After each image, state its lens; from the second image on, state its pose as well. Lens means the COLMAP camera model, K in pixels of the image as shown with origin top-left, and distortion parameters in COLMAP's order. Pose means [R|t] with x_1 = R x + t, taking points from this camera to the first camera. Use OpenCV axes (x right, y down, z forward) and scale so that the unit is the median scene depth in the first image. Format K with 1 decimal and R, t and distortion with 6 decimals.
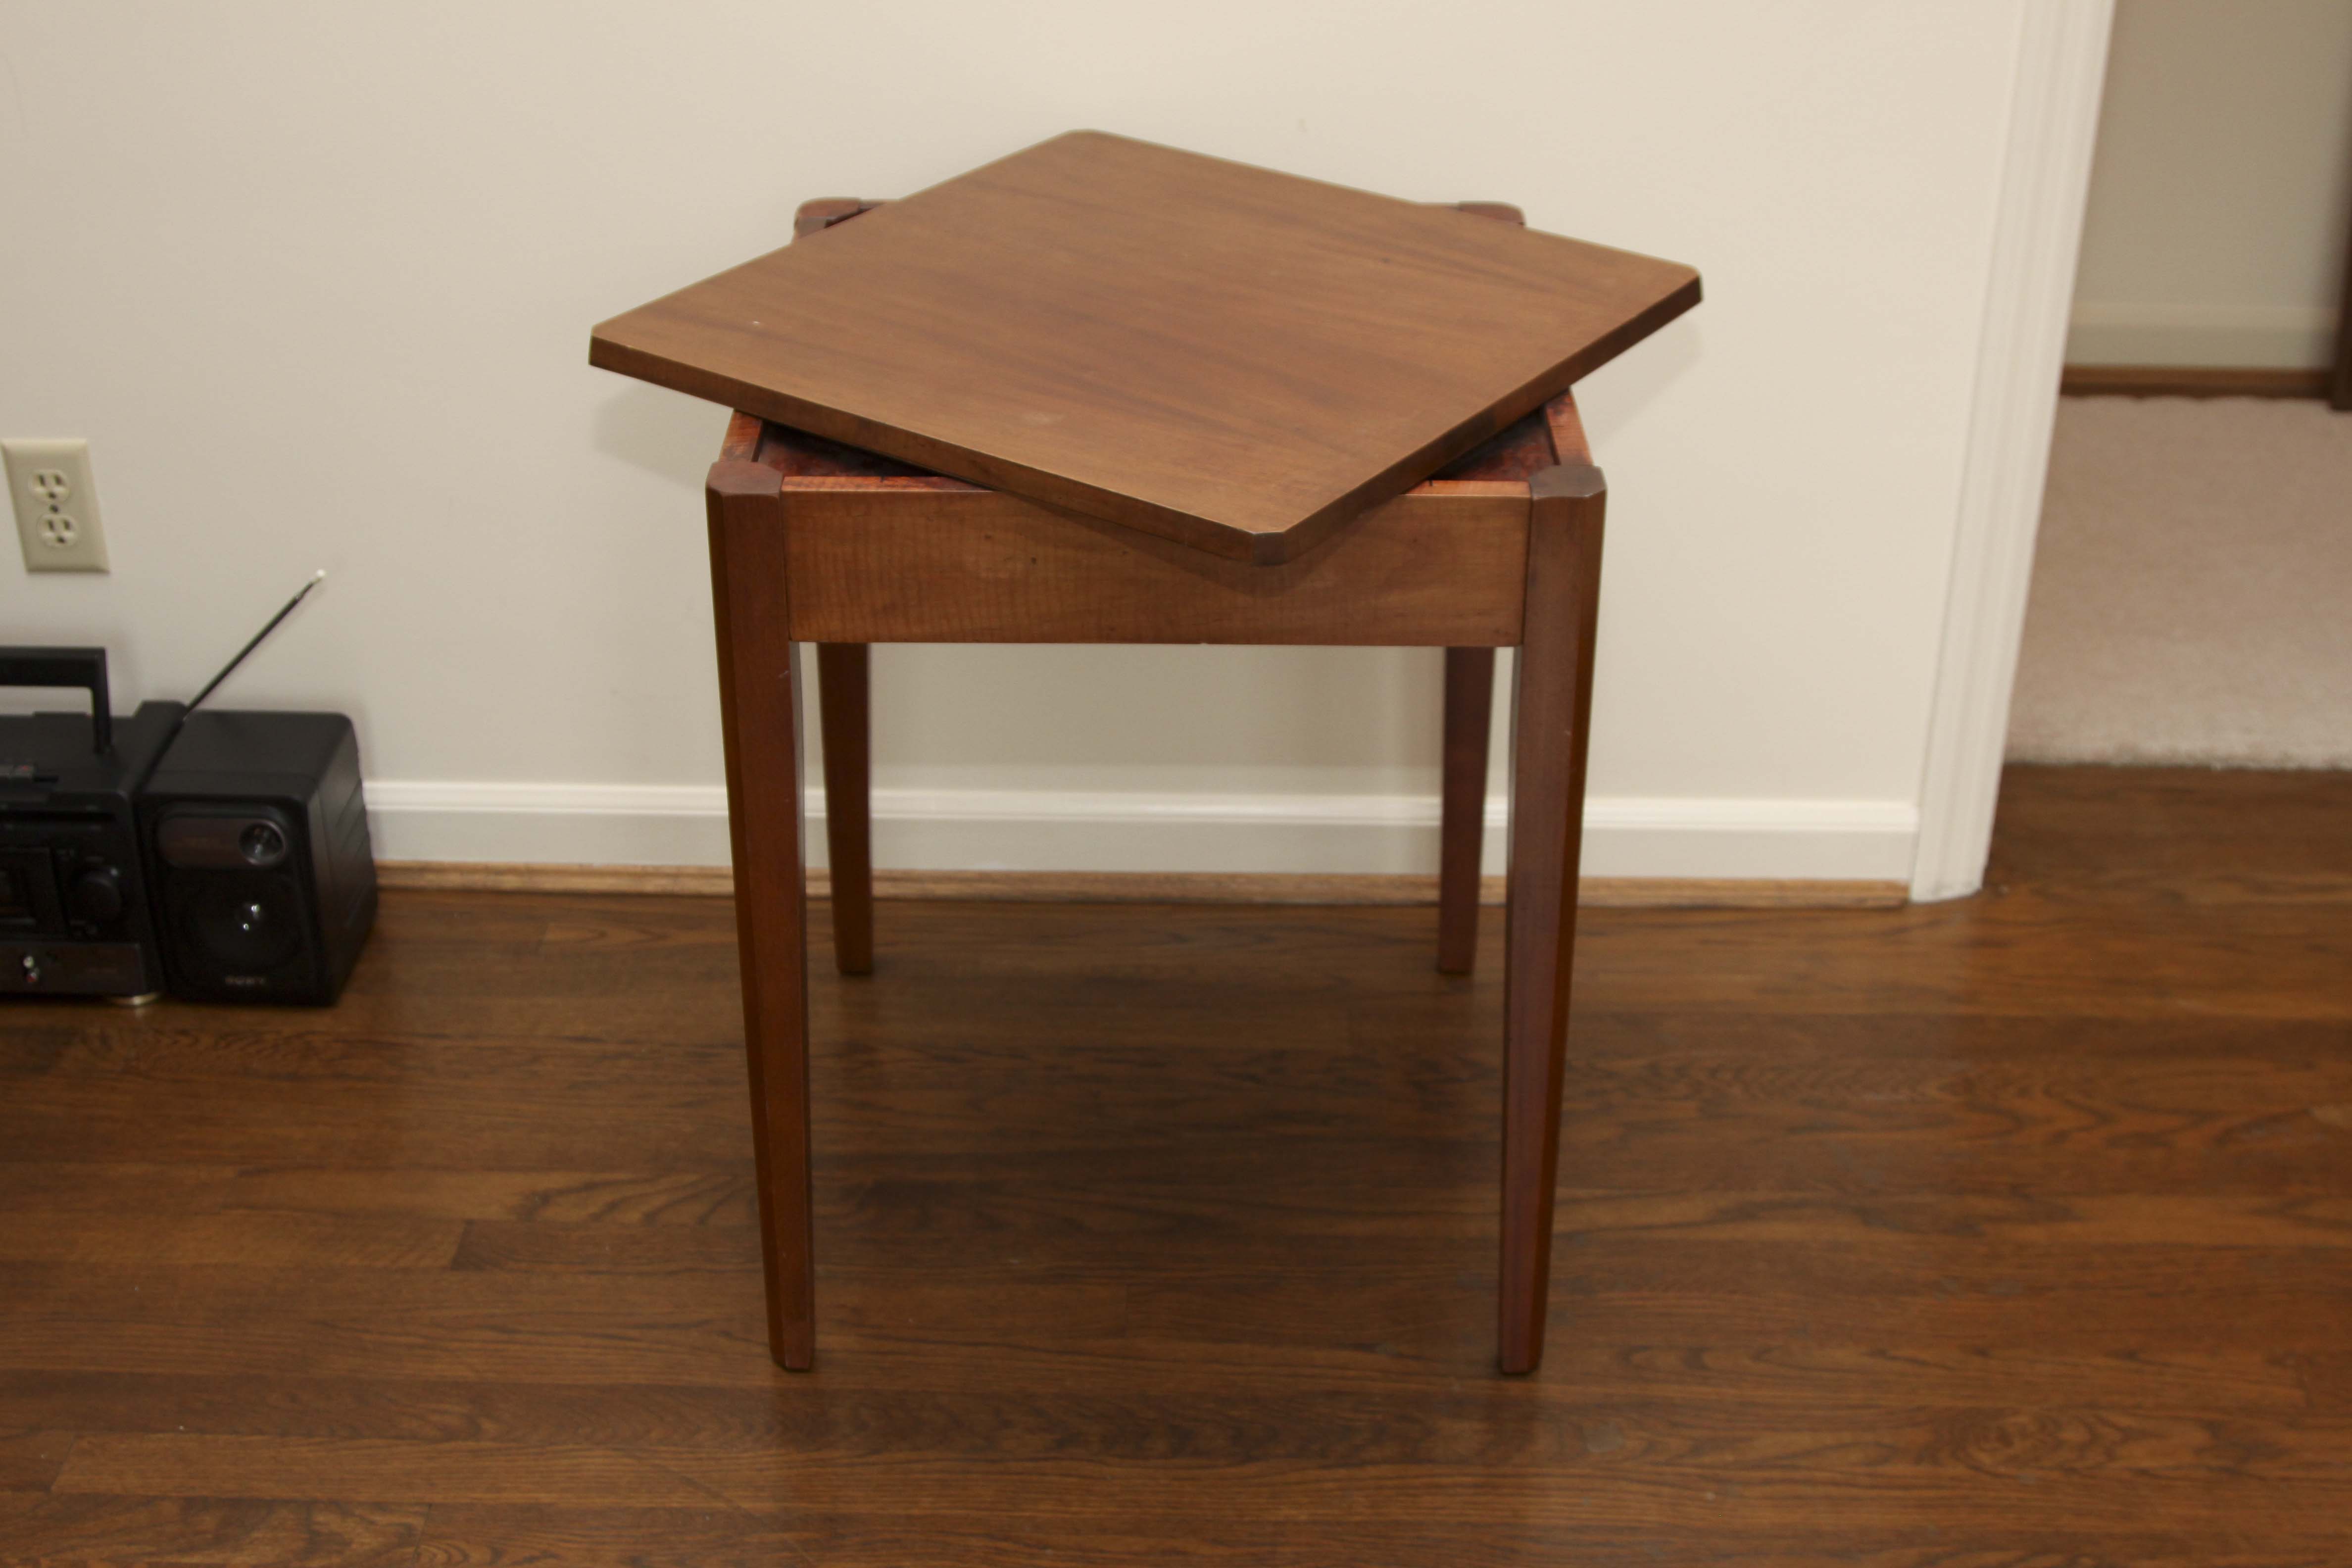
lens RADIAL K [[2824.0, 0, 1170.1], [0, 2824.0, 837.4], [0, 0, 1]] dist [-0.061383, 0.000000]
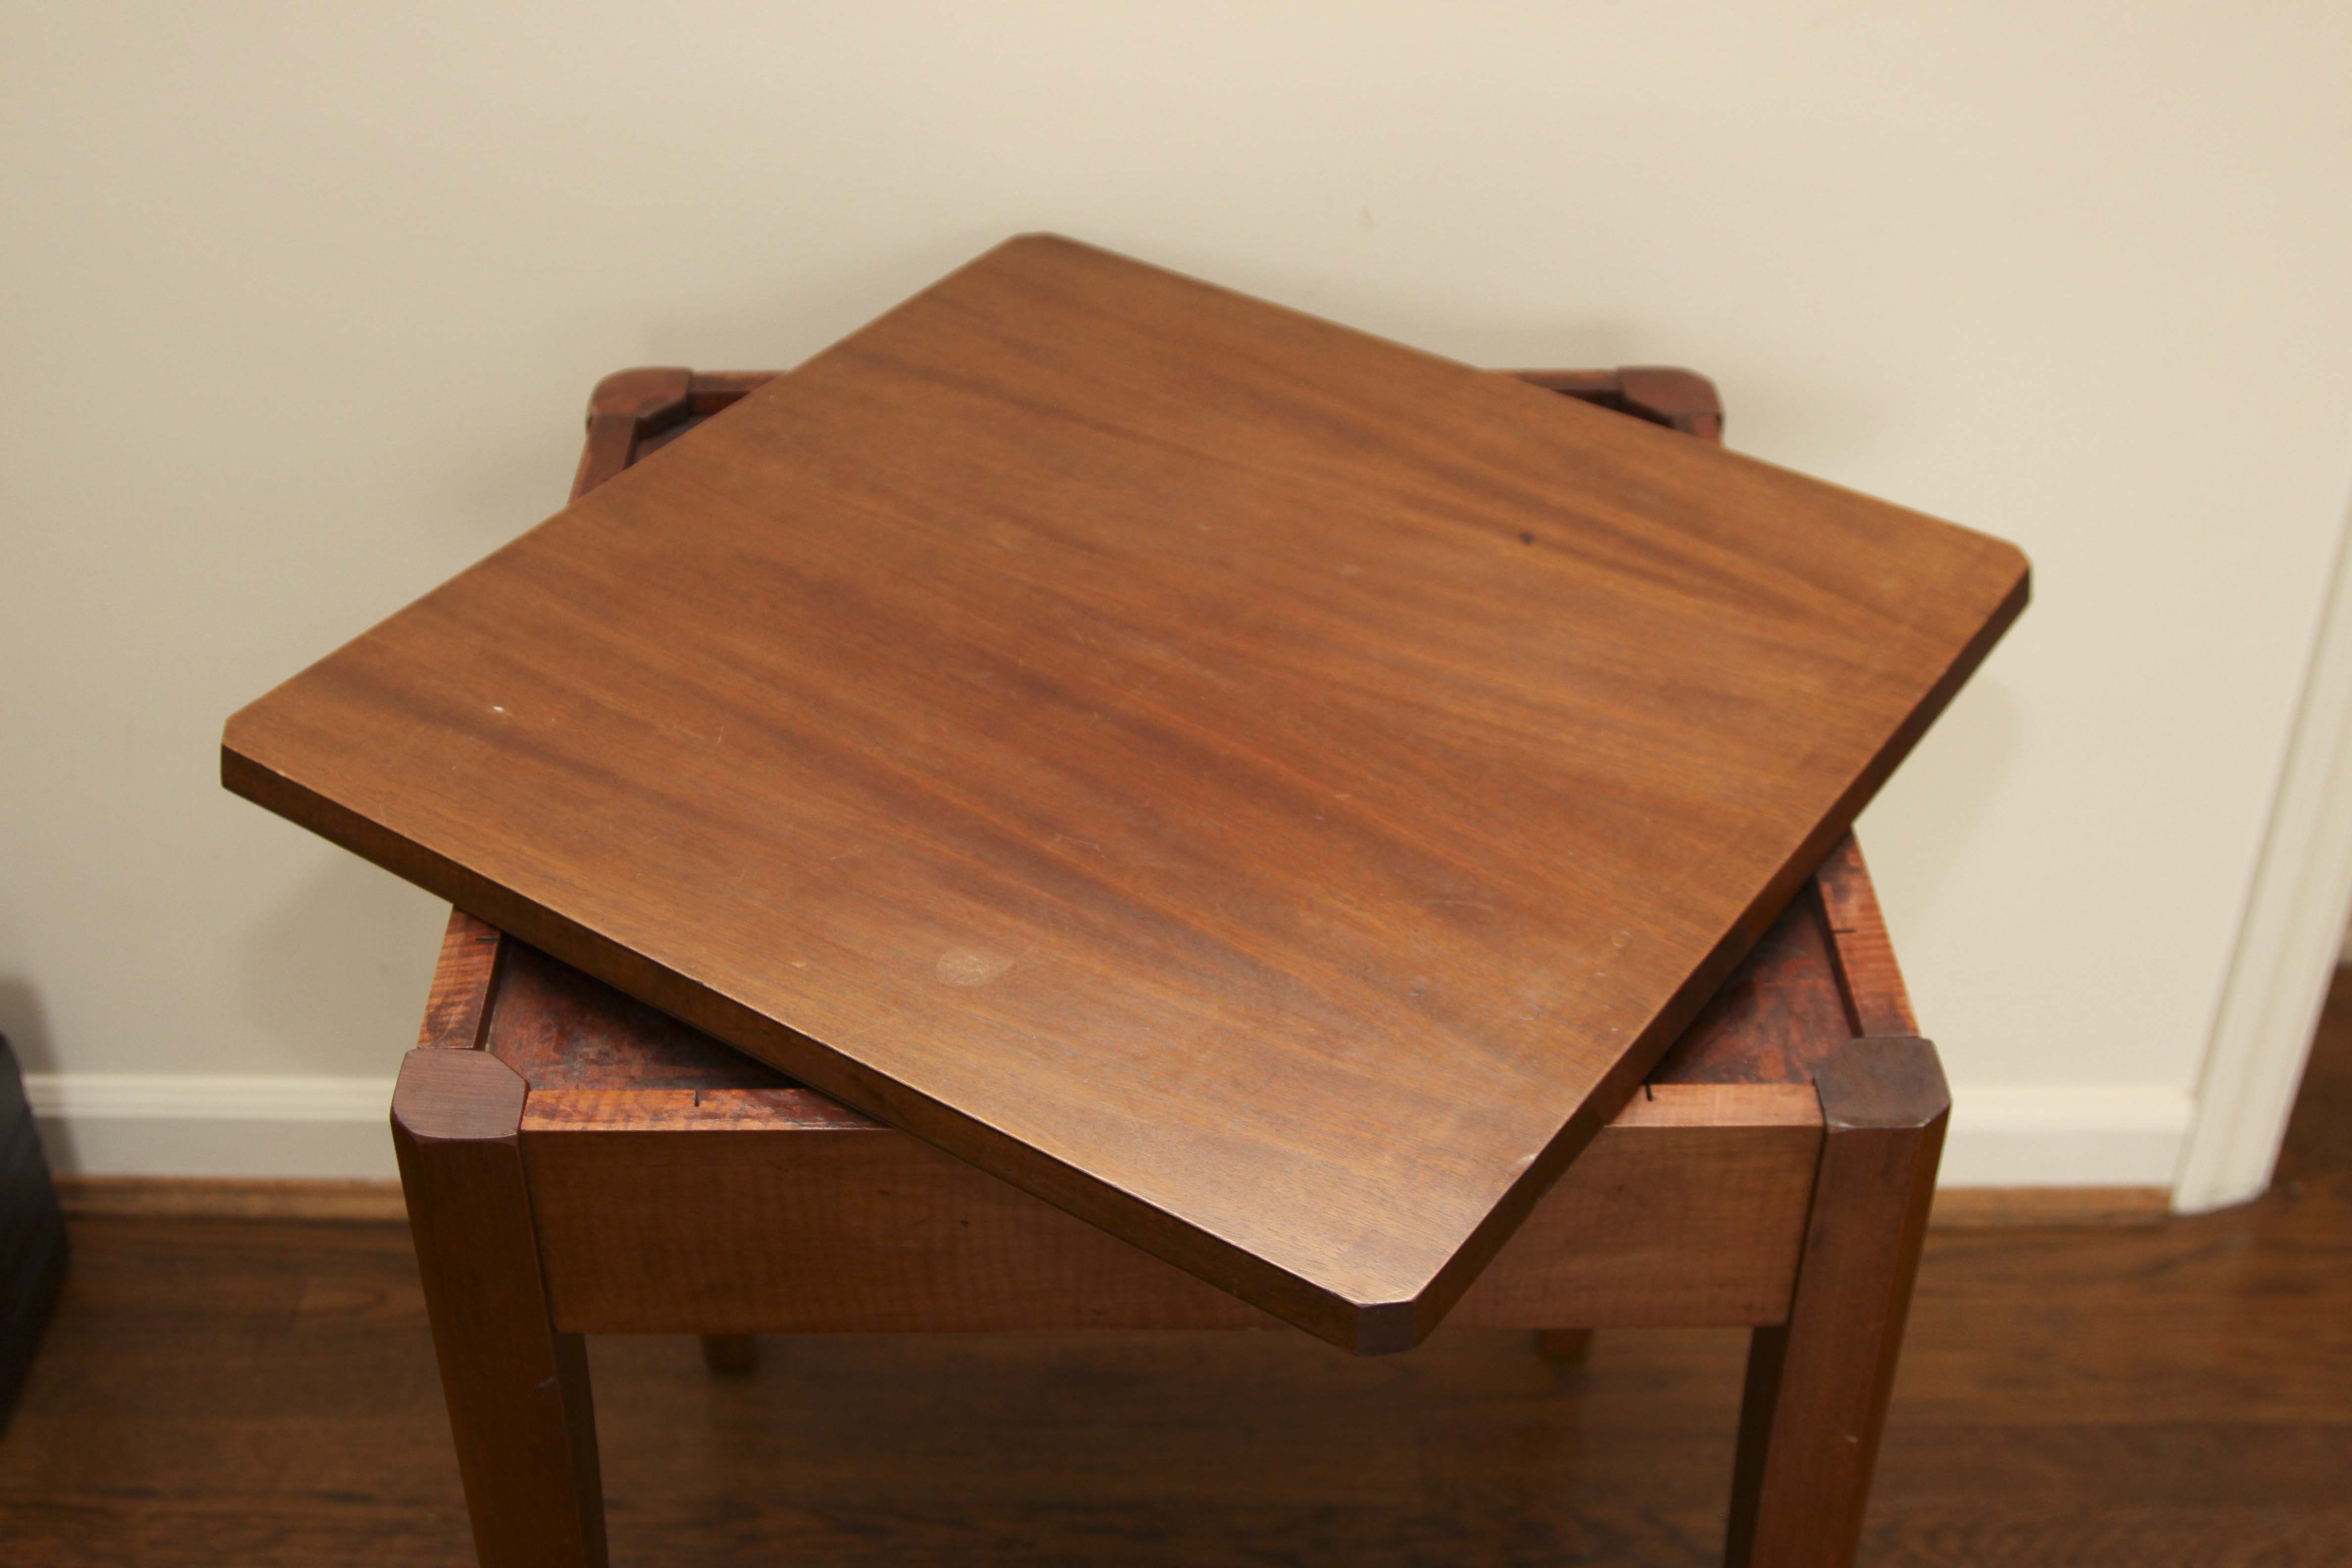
lens RADIAL K [[2824.0, 0, 1179.0], [0, 2824.0, 792.1], [0, 0, 1]] dist [-0.061383, 0.000000]
pose [[0.999768, -0.008766, 0.019673, -0.012933], [0.006622, 0.994291, 0.106496, -0.216992], [-0.020495, -0.106341, 0.994118, 0.378022]]
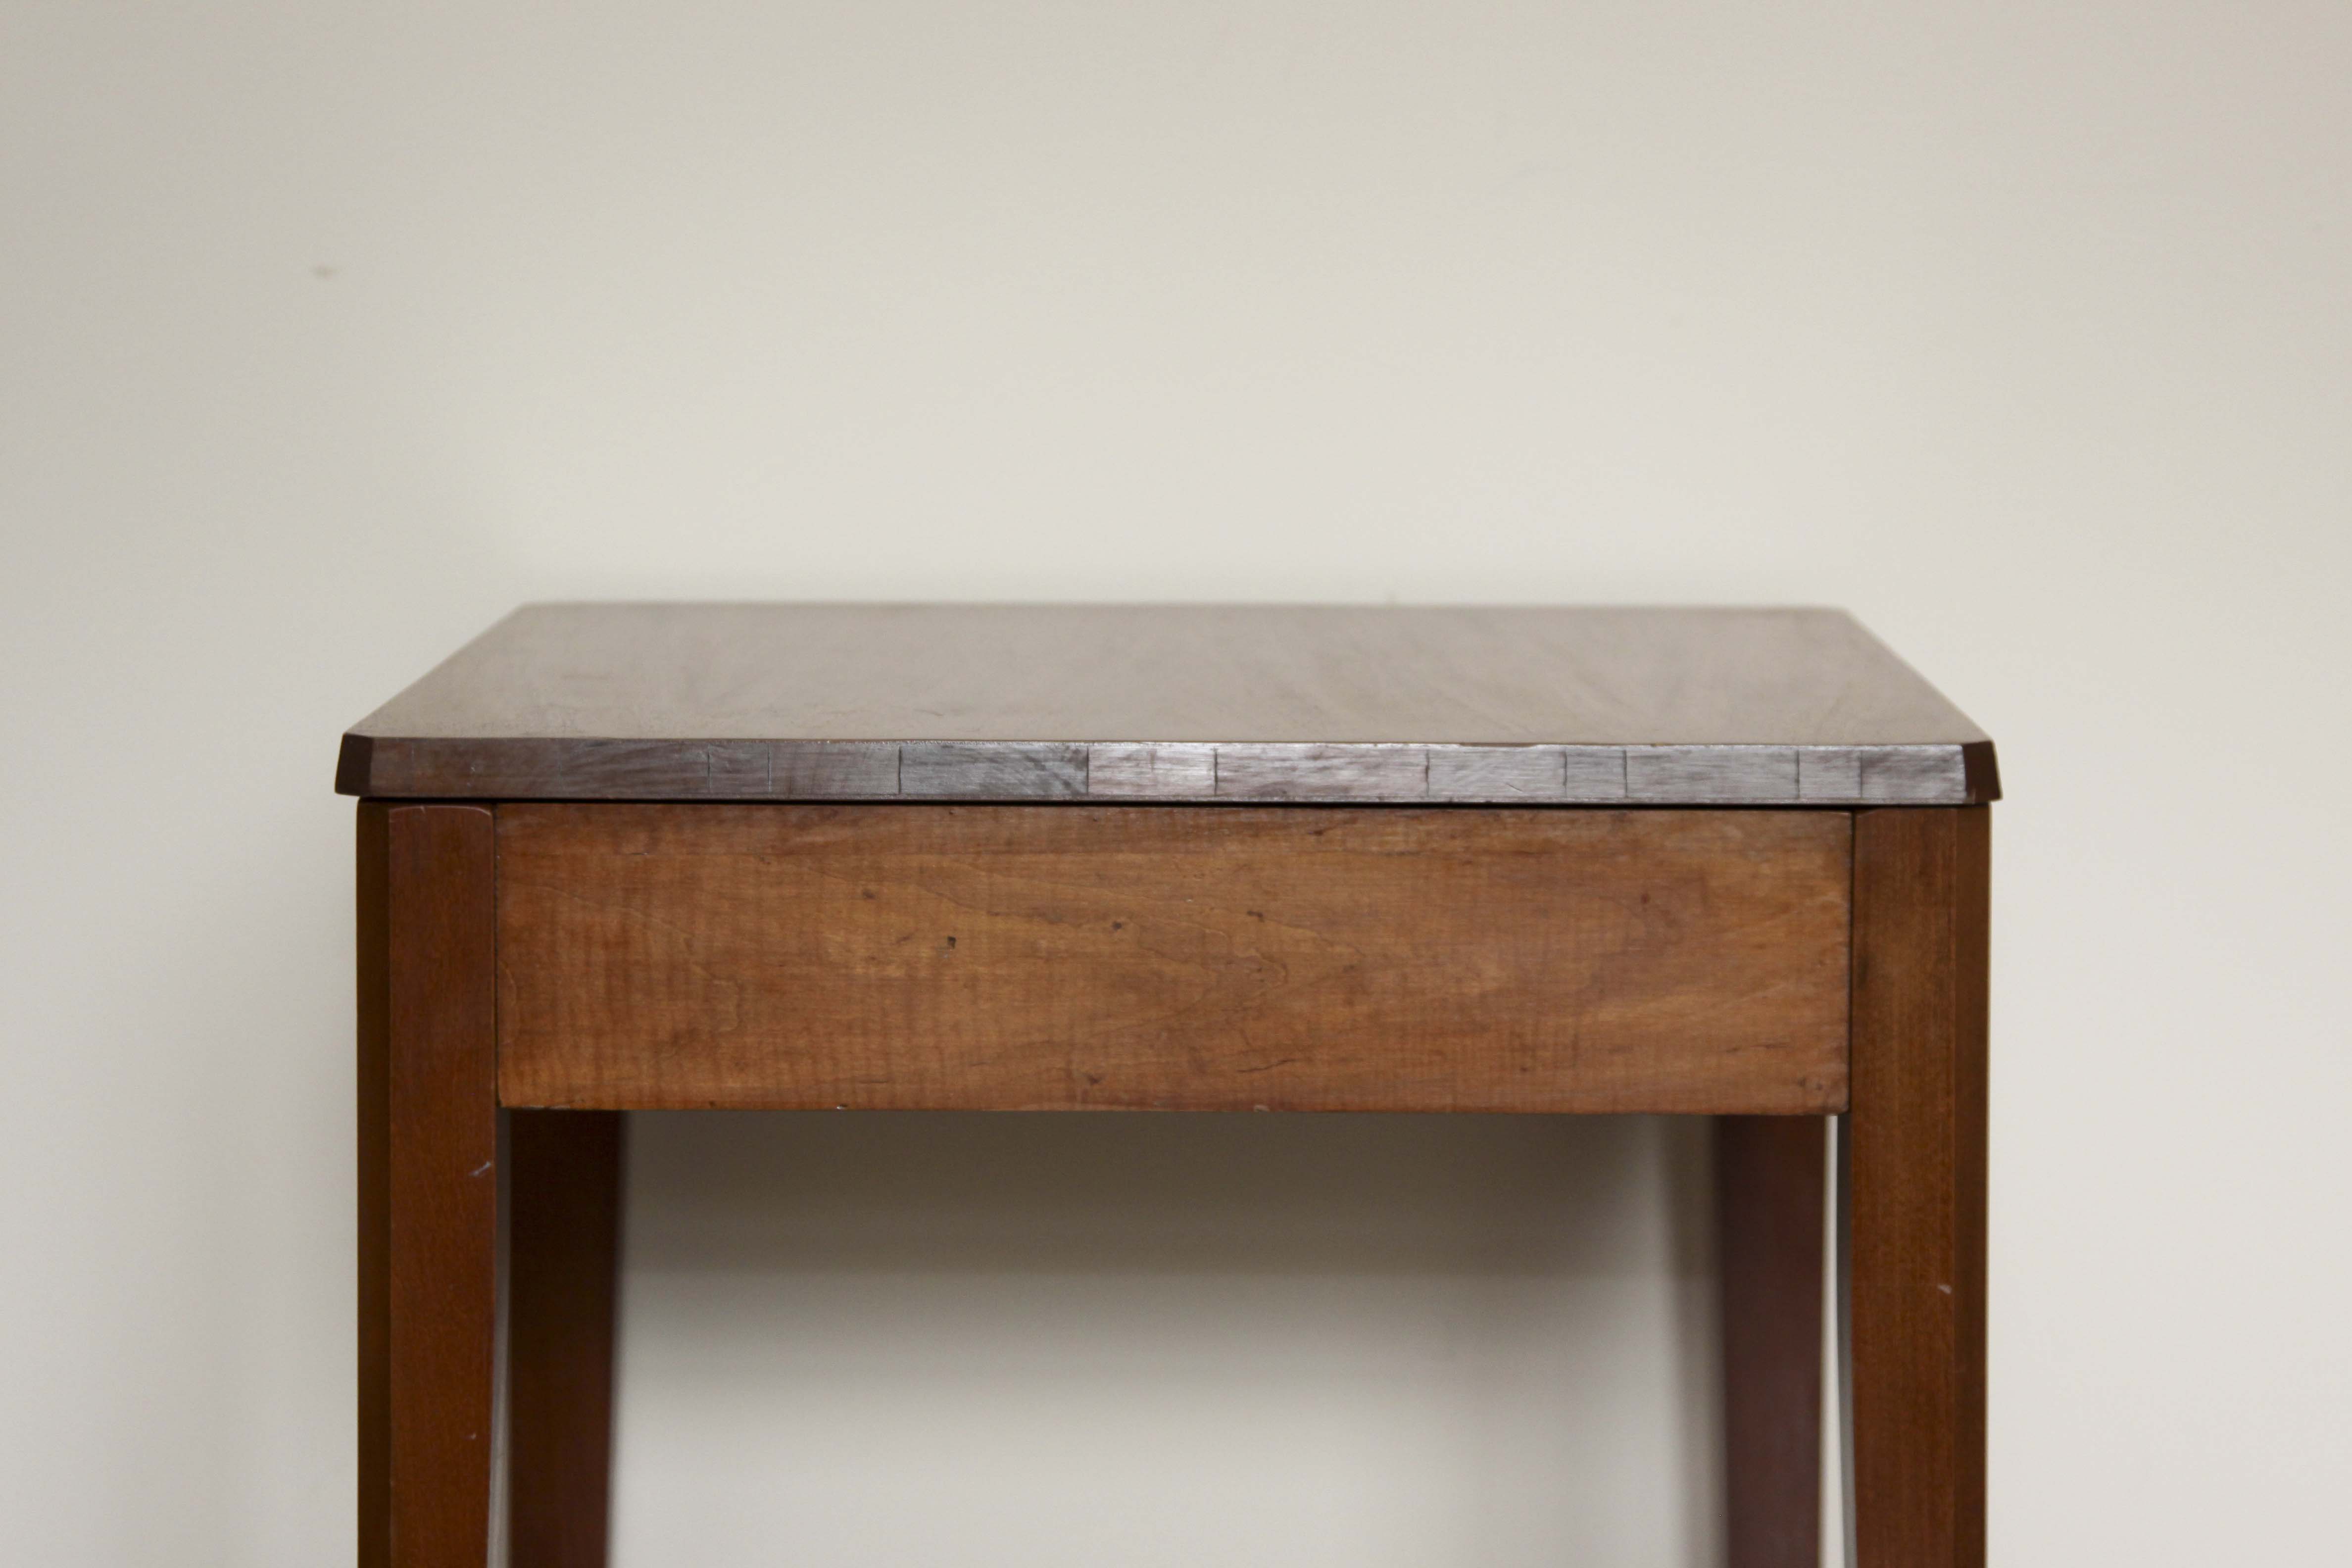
lens RADIAL K [[6283.0, 0, 1190.0], [0, 6283.0, 793.9], [0, 0, 1]] dist [0.247346, 0.000000]
pose [[0.999127, -0.012670, 0.039800, -0.043988], [0.029864, 0.882893, -0.468624, 0.395104], [-0.029202, 0.469403, 0.882501, -0.082420]]
